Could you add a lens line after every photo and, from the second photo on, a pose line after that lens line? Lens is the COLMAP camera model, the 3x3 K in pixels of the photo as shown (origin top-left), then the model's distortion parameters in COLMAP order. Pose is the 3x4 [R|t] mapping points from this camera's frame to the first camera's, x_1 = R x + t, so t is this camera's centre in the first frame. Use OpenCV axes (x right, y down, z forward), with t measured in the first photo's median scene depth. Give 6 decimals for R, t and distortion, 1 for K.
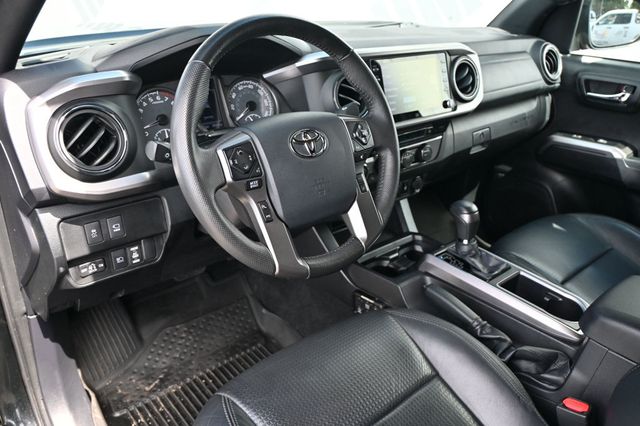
lens RADIAL K [[508.7, 0, 320.0], [0, 508.7, 213.0], [0, 0, 1]] dist [-0.001836, 0.001528]
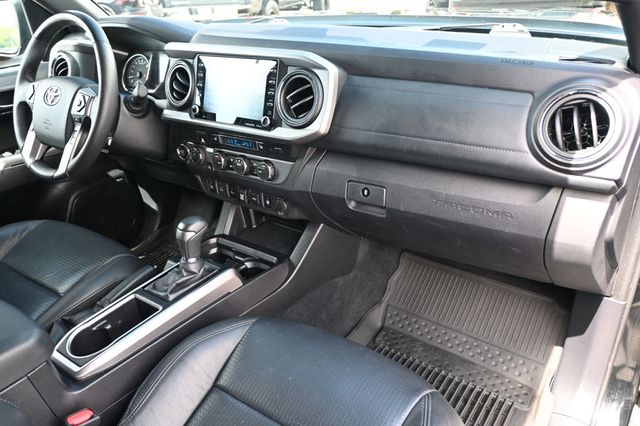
lens RADIAL K [[499.9, 0, 320.0], [0, 499.9, 213.0], [0, 0, 1]] dist [-0.005189, -0.002559]
pose [[0.248358, 0.392304, -0.885672, 1.395820], [-0.351585, 0.888476, 0.294956, -0.461961], [0.902611, 0.238135, 0.358588, 1.058314]]
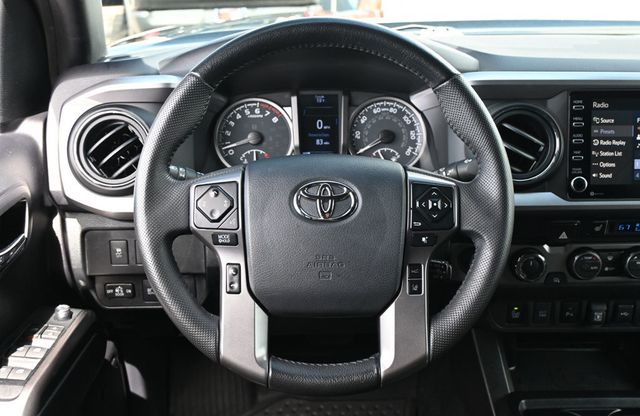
lens RADIAL K [[692.8, 0, 320.0], [0, 692.8, 208.0], [0, 0, 1]] dist [0.004938, 0.000970]
pose [[0.778480, 0.200278, -0.594859, 0.446376], [-0.243515, 0.969865, 0.007852, -0.110350], [0.578506, 0.138745, 0.803792, 0.195498]]
